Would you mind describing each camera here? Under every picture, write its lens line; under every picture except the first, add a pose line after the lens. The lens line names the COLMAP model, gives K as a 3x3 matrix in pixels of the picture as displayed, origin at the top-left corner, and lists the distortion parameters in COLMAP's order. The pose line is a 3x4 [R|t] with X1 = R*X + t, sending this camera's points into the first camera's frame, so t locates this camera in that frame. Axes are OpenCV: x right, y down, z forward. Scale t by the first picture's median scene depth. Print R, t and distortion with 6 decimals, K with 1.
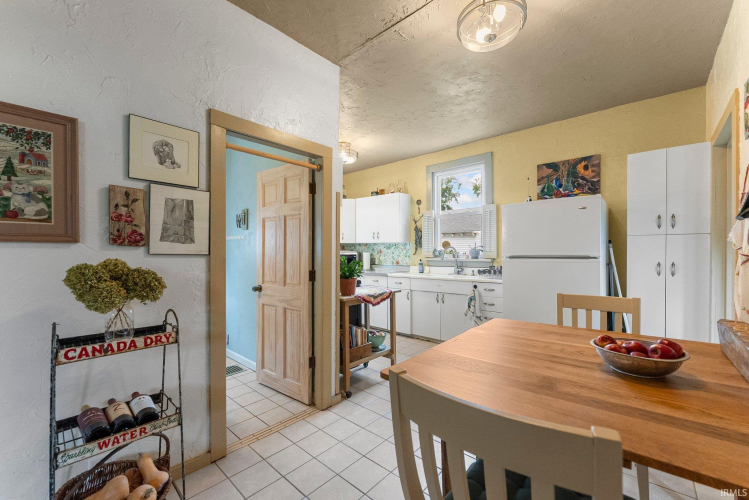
lens RADIAL K [[305.1, 0, 368.1], [0, 305.1, 255.0], [0, 0, 1]] dist [-0.001270, -0.000714]
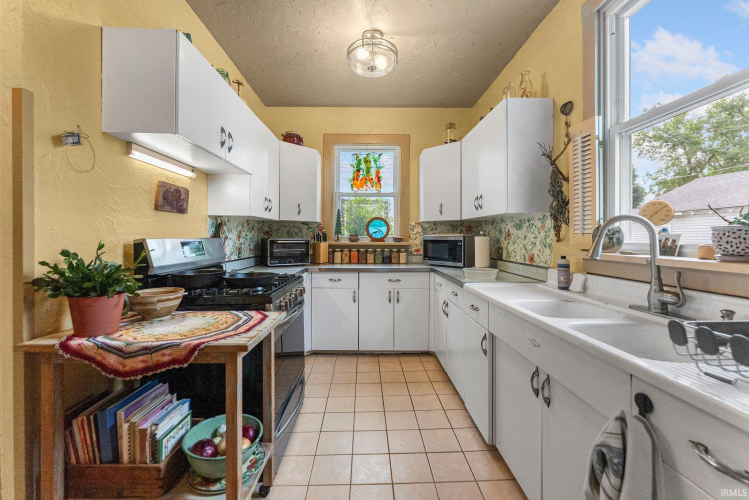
lens RADIAL K [[305.1, 0, 375.3], [0, 305.1, 240.6], [0, 0, 1]] dist [-0.001270, -0.000714]
pose [[0.689330, 0.011039, -0.724363, 0.400134], [-0.010740, 0.999930, 0.005019, -0.002760], [0.724368, 0.004320, 0.689400, 0.782349]]
